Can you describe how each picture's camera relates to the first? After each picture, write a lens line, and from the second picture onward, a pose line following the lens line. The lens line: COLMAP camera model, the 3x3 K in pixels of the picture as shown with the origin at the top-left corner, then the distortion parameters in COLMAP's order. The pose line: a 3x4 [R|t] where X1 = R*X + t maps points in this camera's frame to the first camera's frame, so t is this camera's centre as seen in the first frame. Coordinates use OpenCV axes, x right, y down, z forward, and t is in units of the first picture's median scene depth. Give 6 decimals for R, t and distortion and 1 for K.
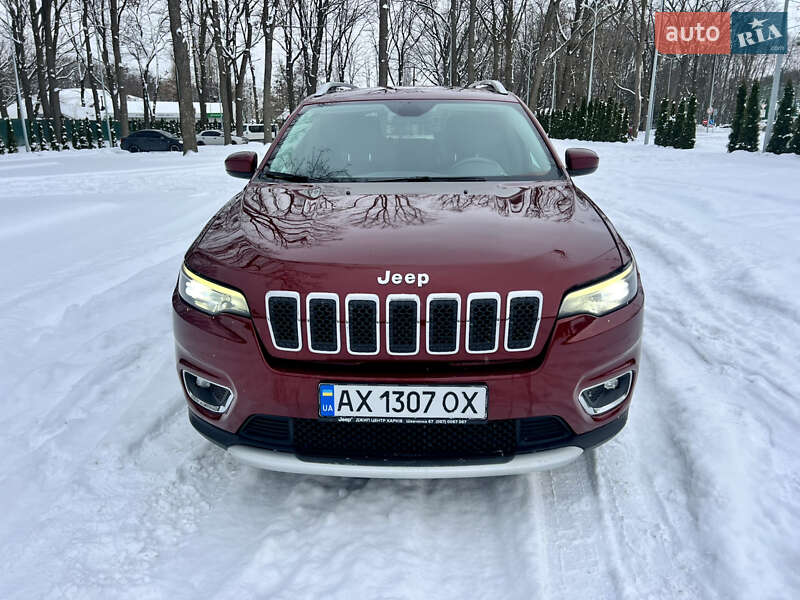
lens RADIAL K [[635.6, 0, 400.0], [0, 635.6, 300.0], [0, 0, 1]] dist [0.083114, -0.101400]
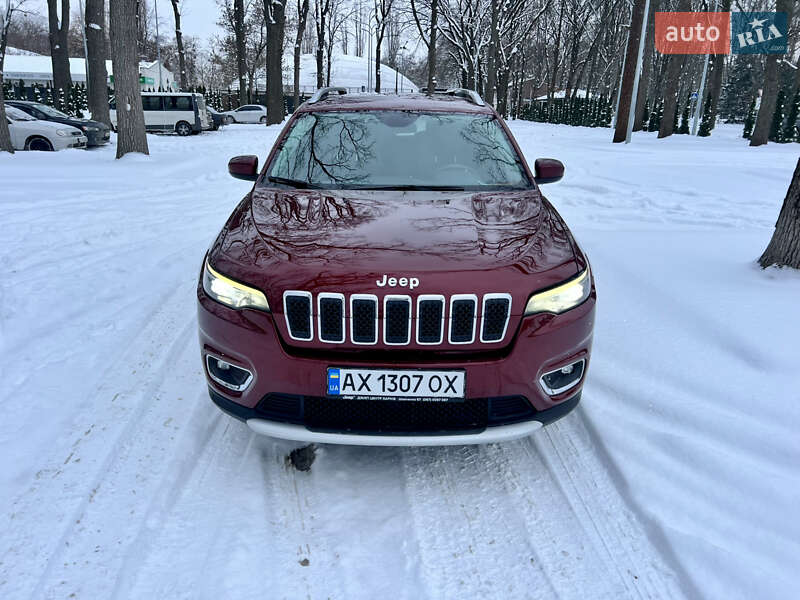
lens RADIAL K [[635.6, 0, 400.0], [0, 635.6, 300.0], [0, 0, 1]] dist [0.083114, -0.101400]
pose [[0.998976, 0.013612, 0.043148, -0.042745], [-0.014874, 0.999466, 0.029078, -0.034638], [-0.042729, -0.029690, 0.998645, -0.209621]]
